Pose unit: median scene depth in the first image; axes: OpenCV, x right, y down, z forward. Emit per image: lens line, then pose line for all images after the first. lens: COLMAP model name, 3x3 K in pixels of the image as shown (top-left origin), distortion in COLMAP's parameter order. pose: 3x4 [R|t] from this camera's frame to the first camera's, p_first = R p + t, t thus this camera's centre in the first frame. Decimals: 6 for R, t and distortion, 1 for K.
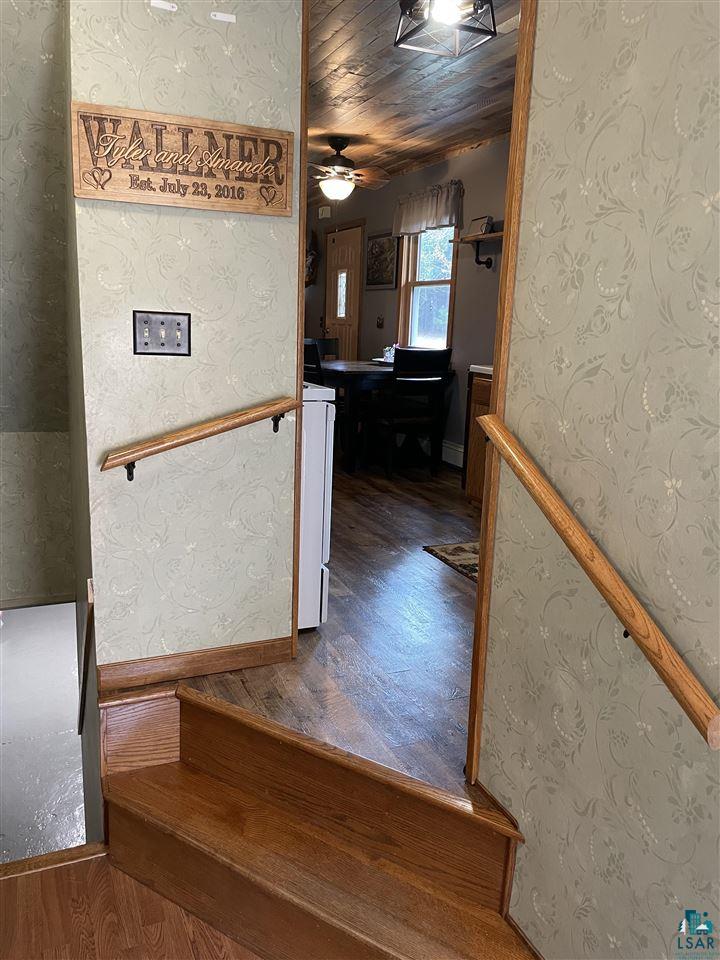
lens RADIAL K [[737.5, 0, 360.0], [0, 737.5, 480.0], [0, 0, 1]] dist [0.042788, -0.002492]
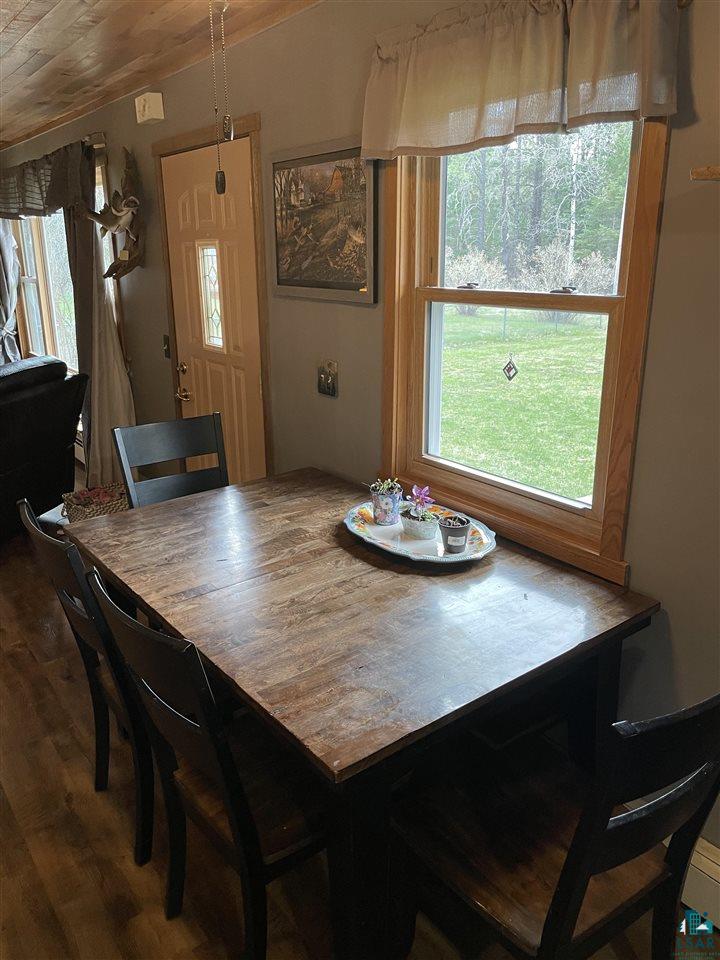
lens RADIAL K [[737.5, 0, 360.0], [0, 737.5, 480.0], [0, 0, 1]] dist [0.042788, -0.002492]
pose [[0.976444, -0.102166, 0.190051, -0.040122], [0.085121, 0.991754, 0.095801, -0.213159], [-0.198271, -0.077367, 0.977089, 0.648000]]
